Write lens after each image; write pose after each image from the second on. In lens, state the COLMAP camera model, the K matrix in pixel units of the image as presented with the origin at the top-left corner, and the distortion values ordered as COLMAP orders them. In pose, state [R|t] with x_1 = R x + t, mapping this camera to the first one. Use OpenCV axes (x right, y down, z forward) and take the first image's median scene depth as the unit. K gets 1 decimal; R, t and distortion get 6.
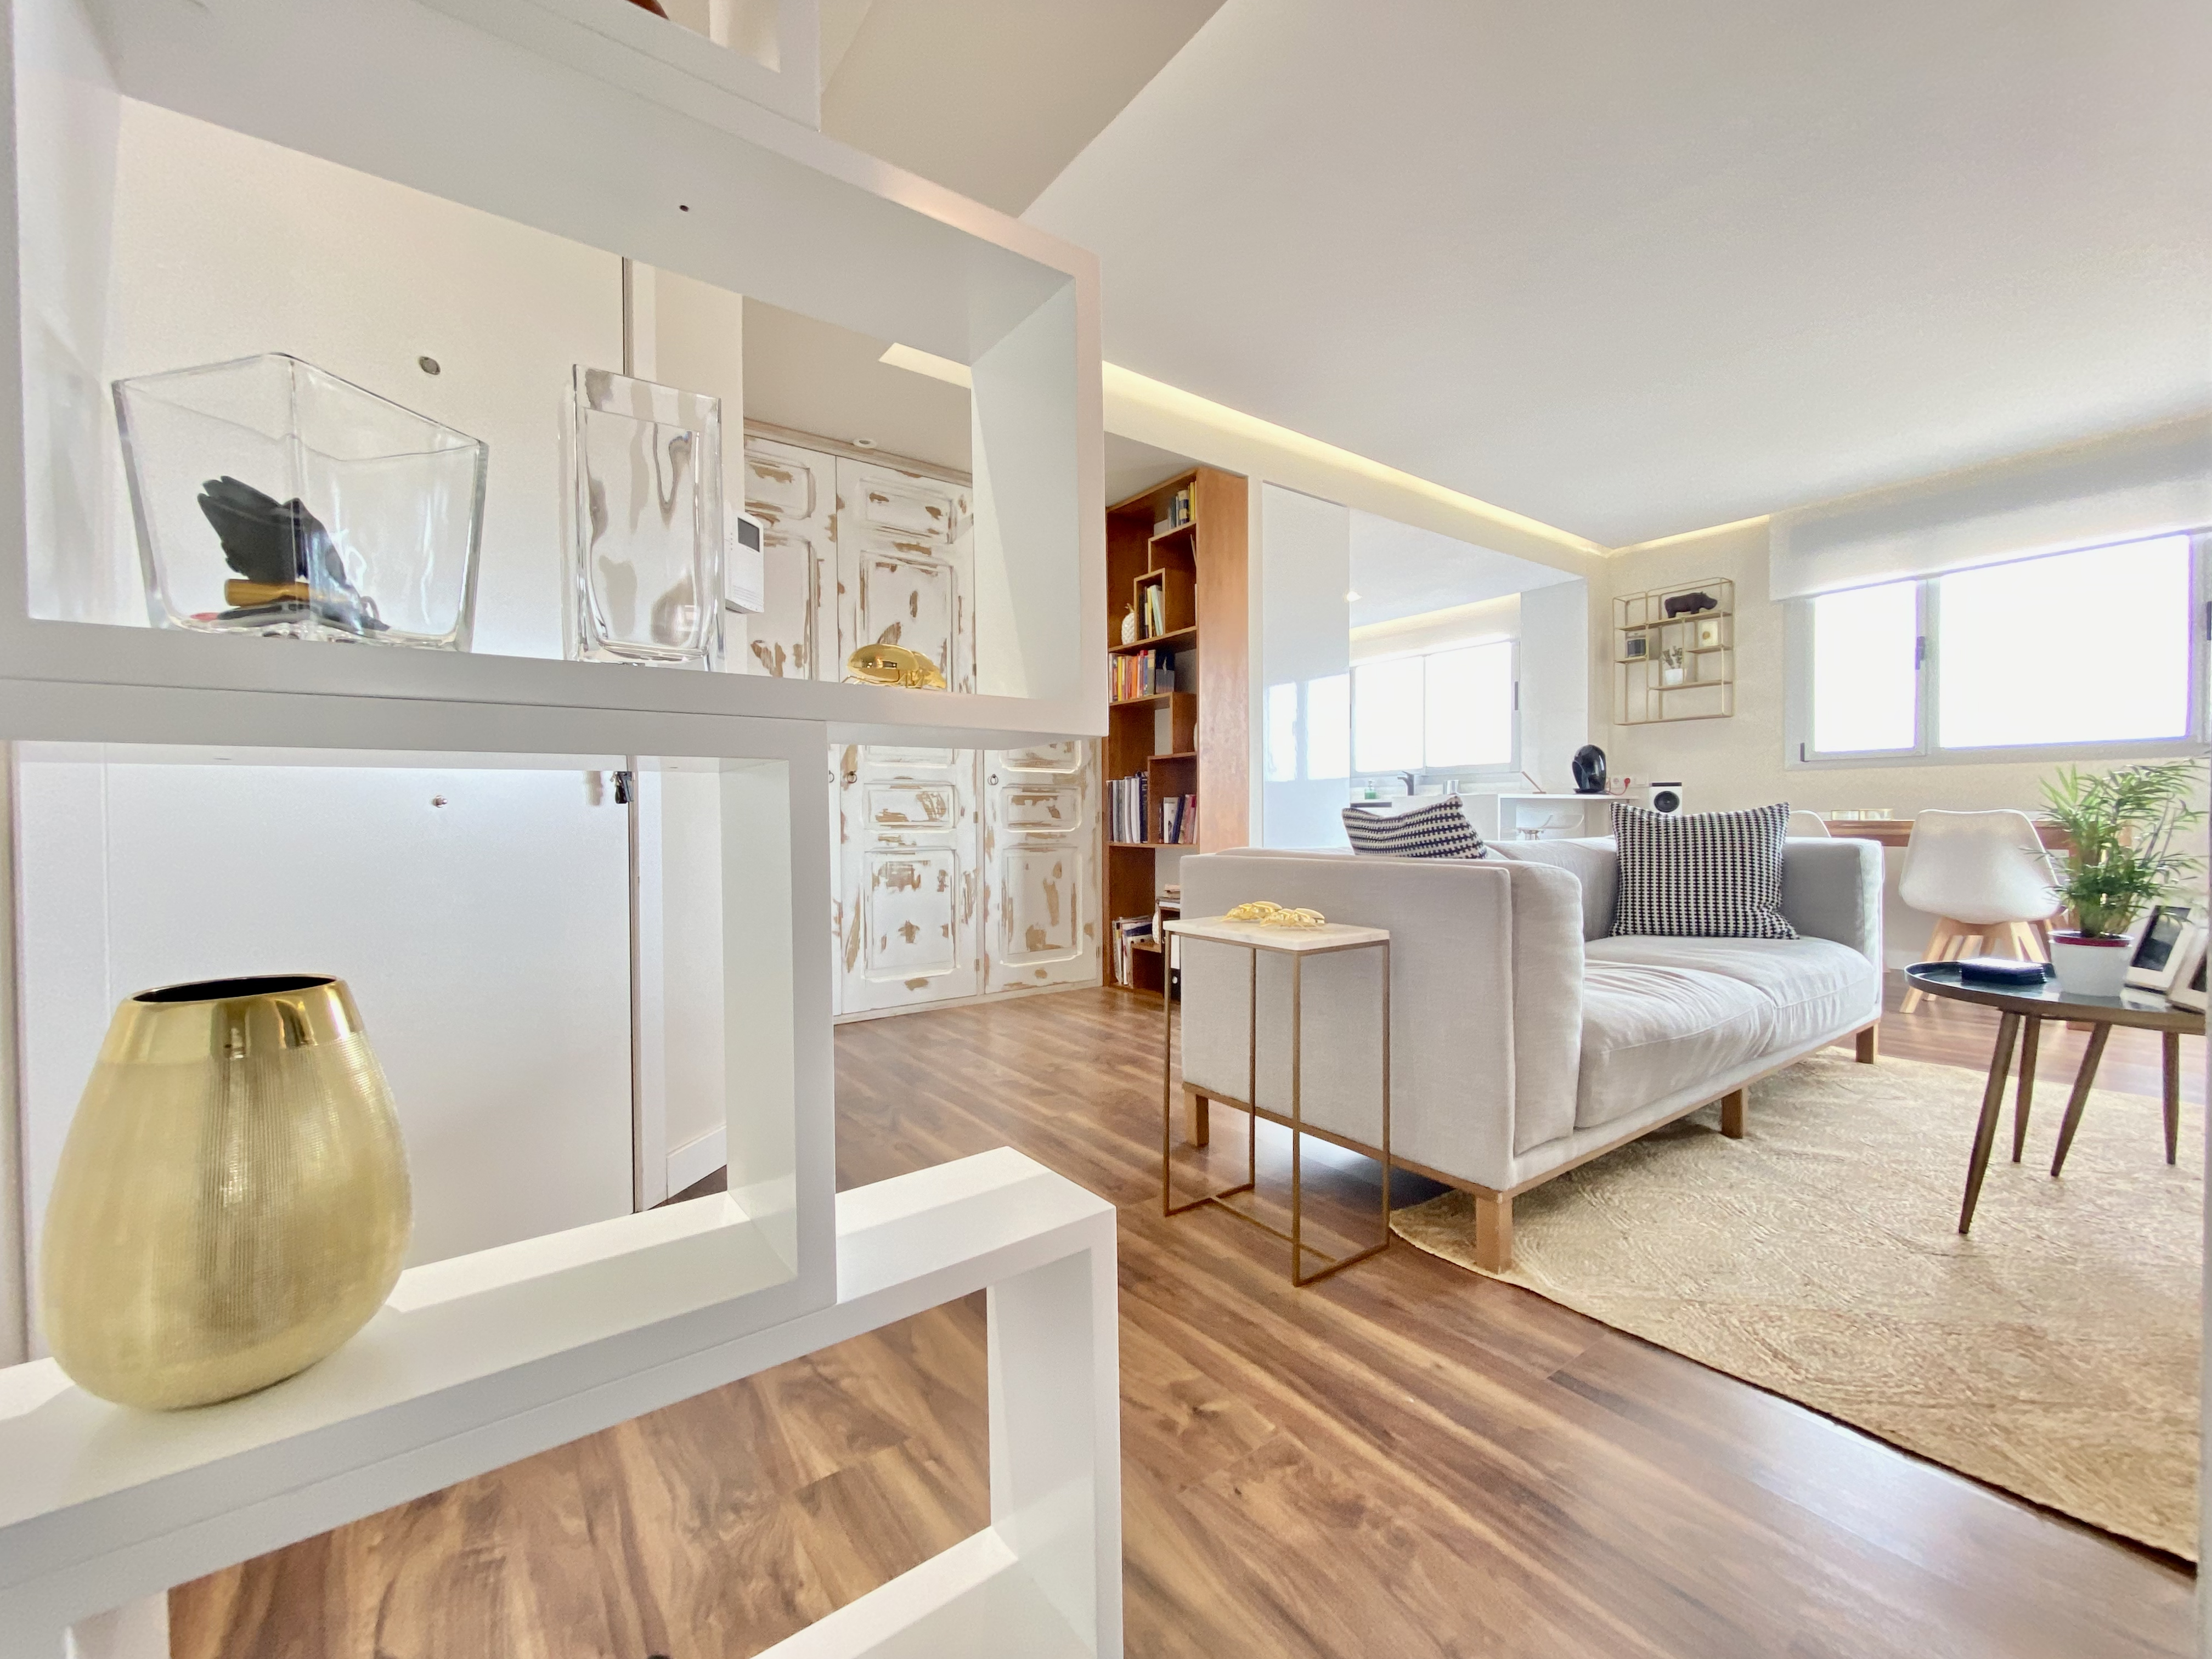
lens RADIAL K [[901.7, 0, 1087.4], [0, 901.7, 828.5], [0, 0, 1]] dist [0.002551, -0.003055]
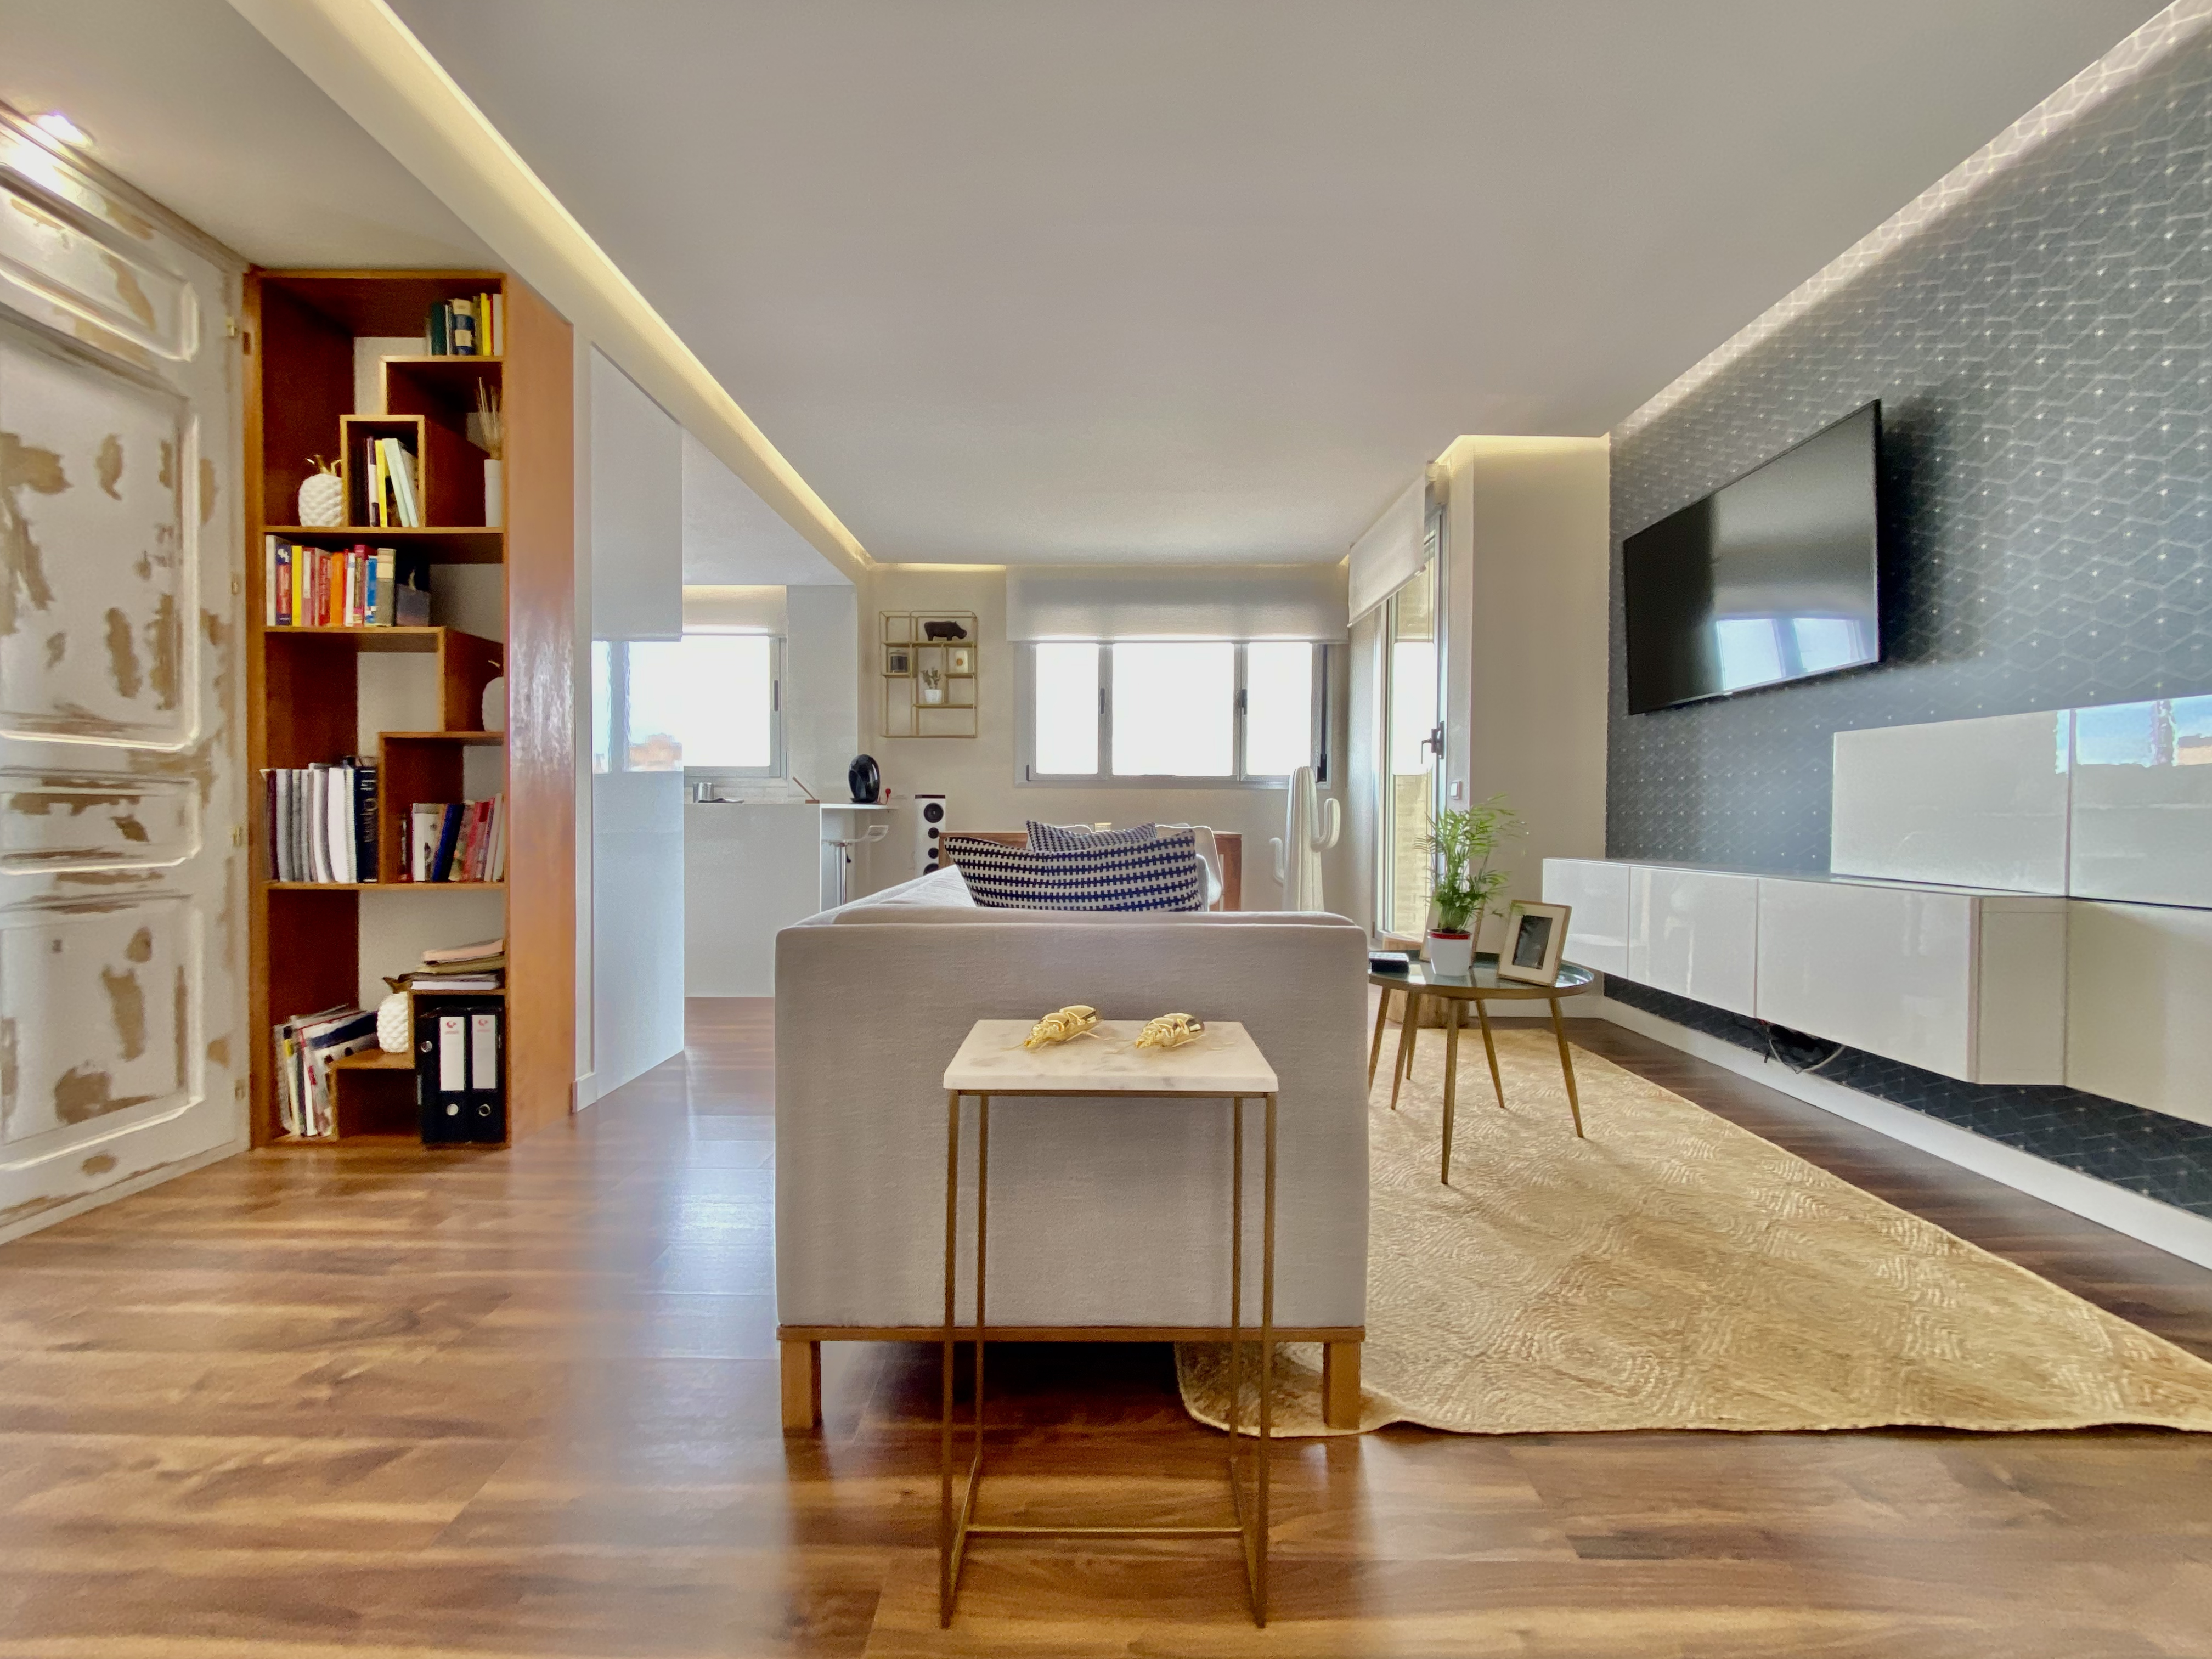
lens RADIAL K [[901.7, 0, 1101.1], [0, 901.7, 826.6], [0, 0, 1]] dist [0.002551, -0.003055]
pose [[0.580213, -0.002222, 0.814462, -0.141668], [0.002406, 0.999997, 0.001014, -0.019992], [-0.814461, 0.001371, 0.580217, 0.302694]]
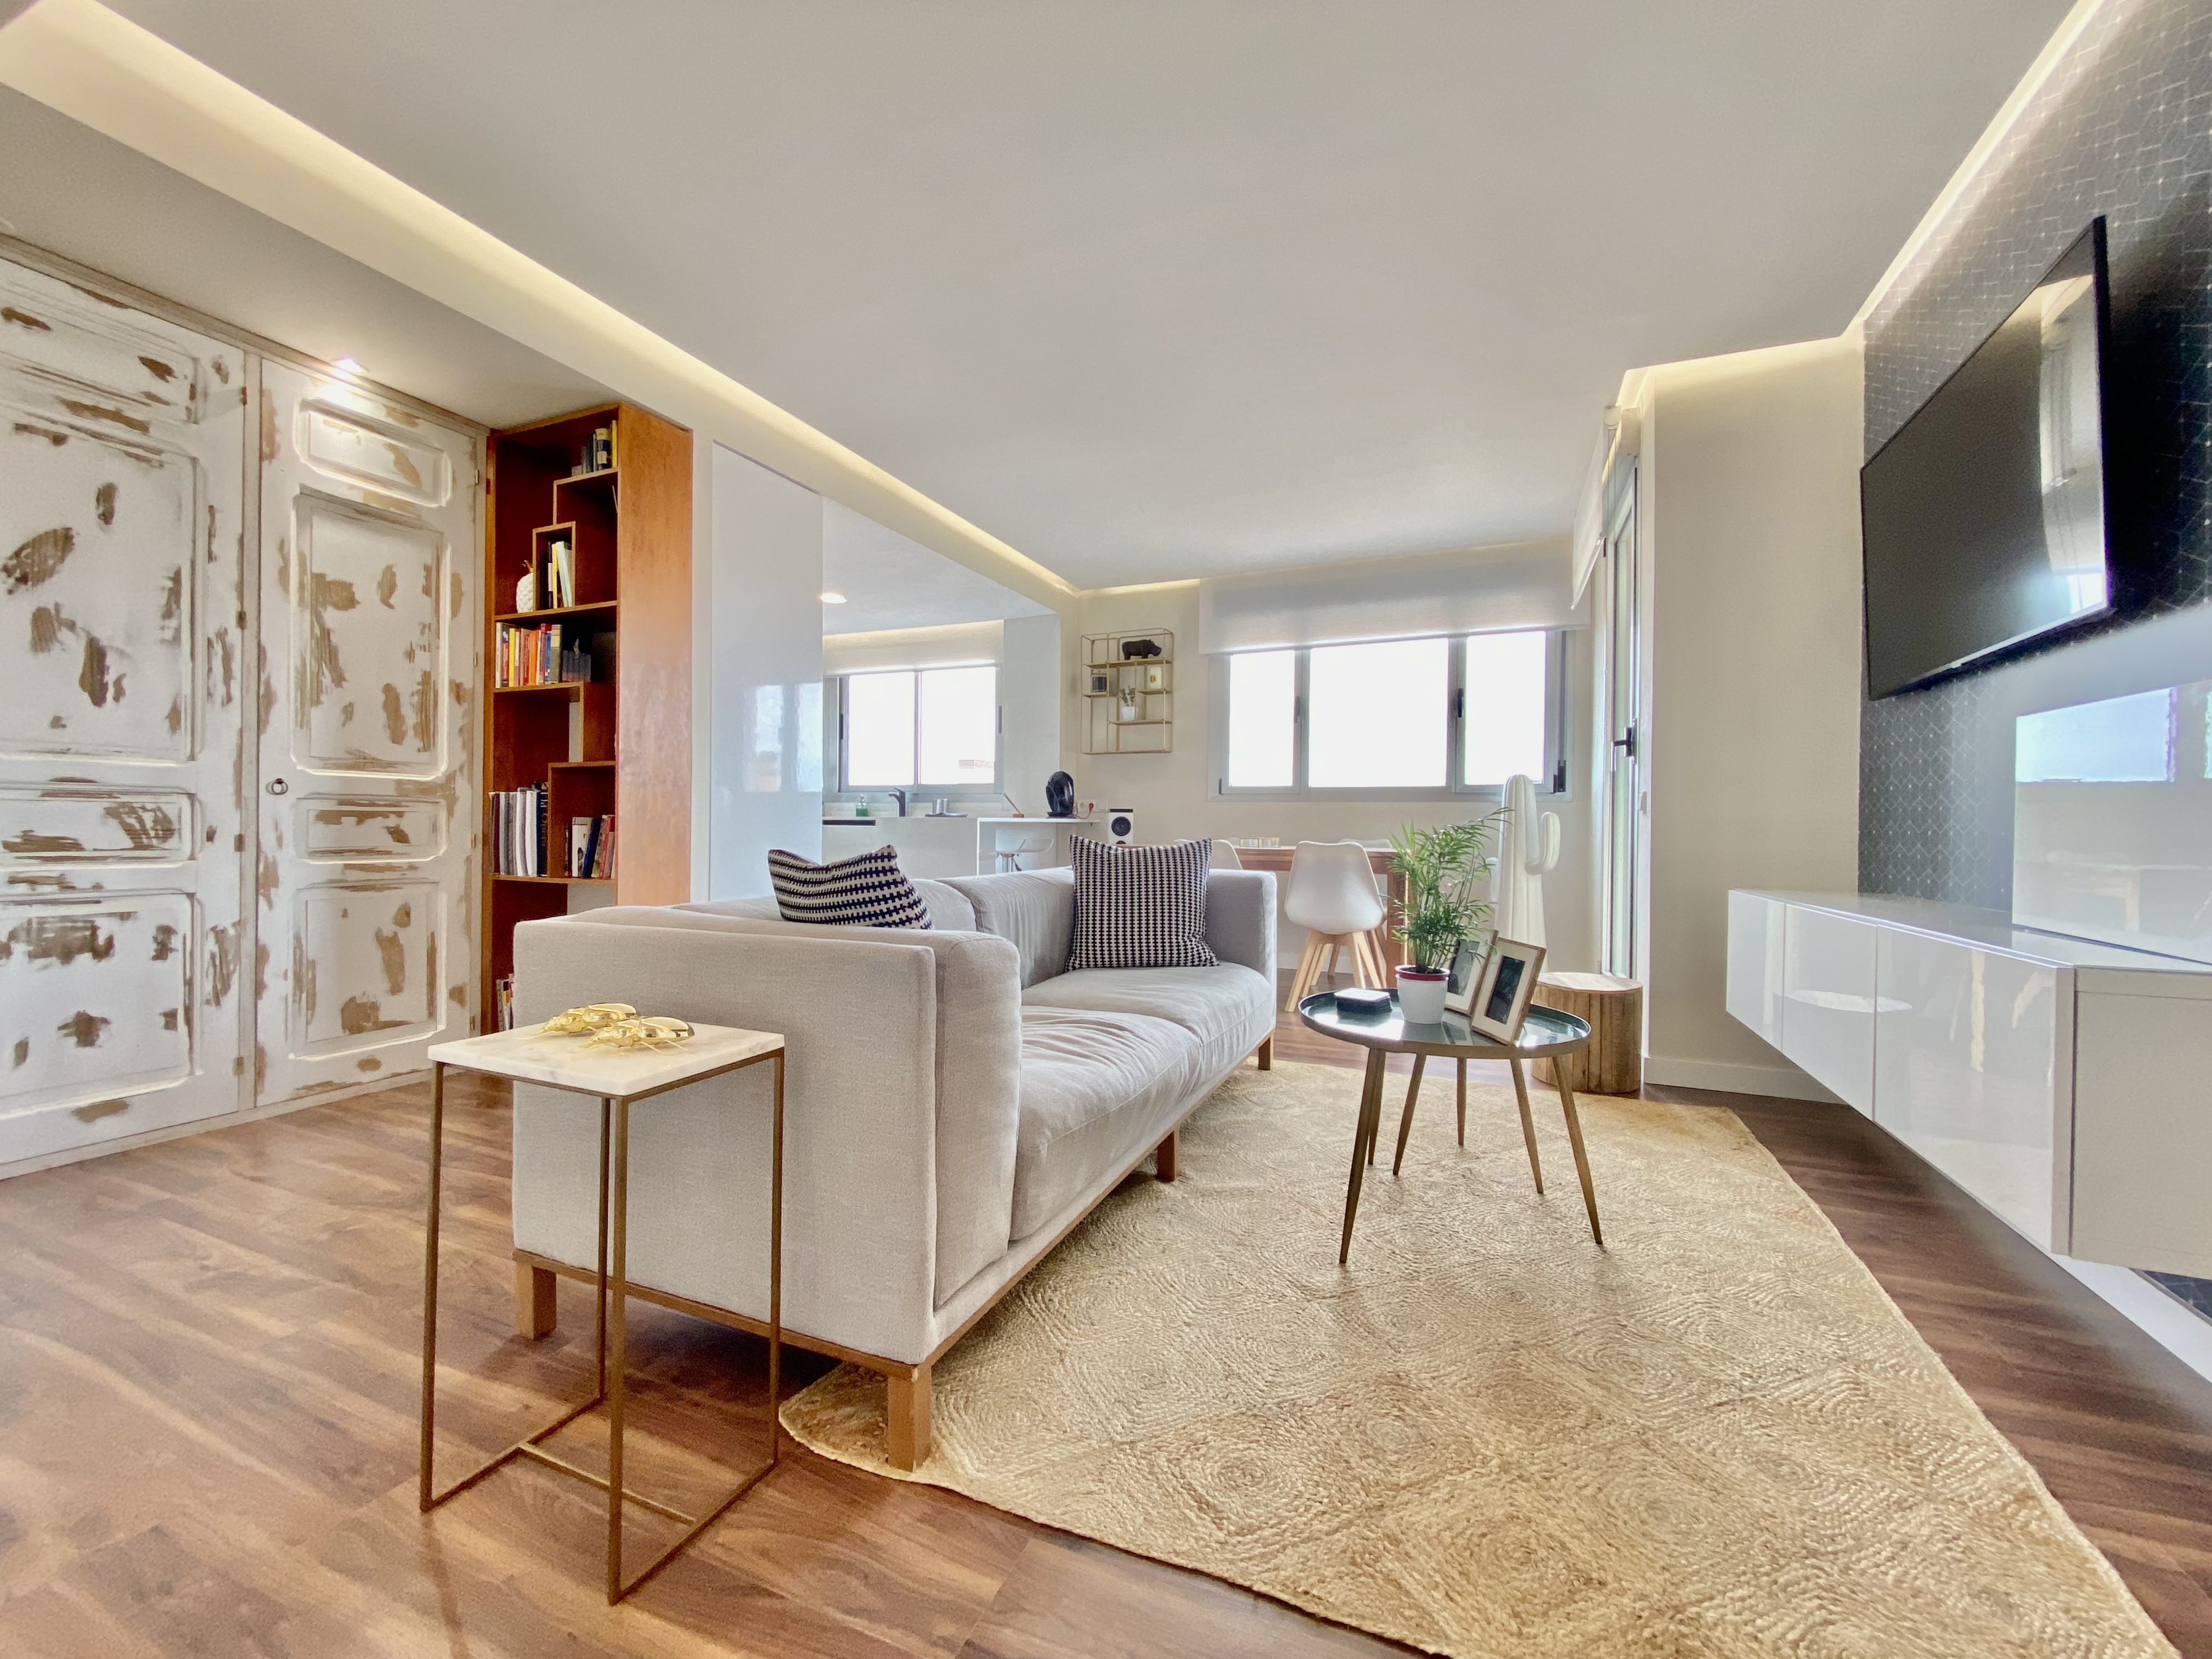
lens RADIAL K [[901.7, 0, 1102.2], [0, 901.7, 826.2], [0, 0, 1]] dist [0.002551, -0.003055]
pose [[0.856377, 0.013965, 0.516162, 0.078604], [-0.008688, 0.999882, -0.012639, -0.022399], [-0.516278, 0.006340, 0.856398, 0.105131]]
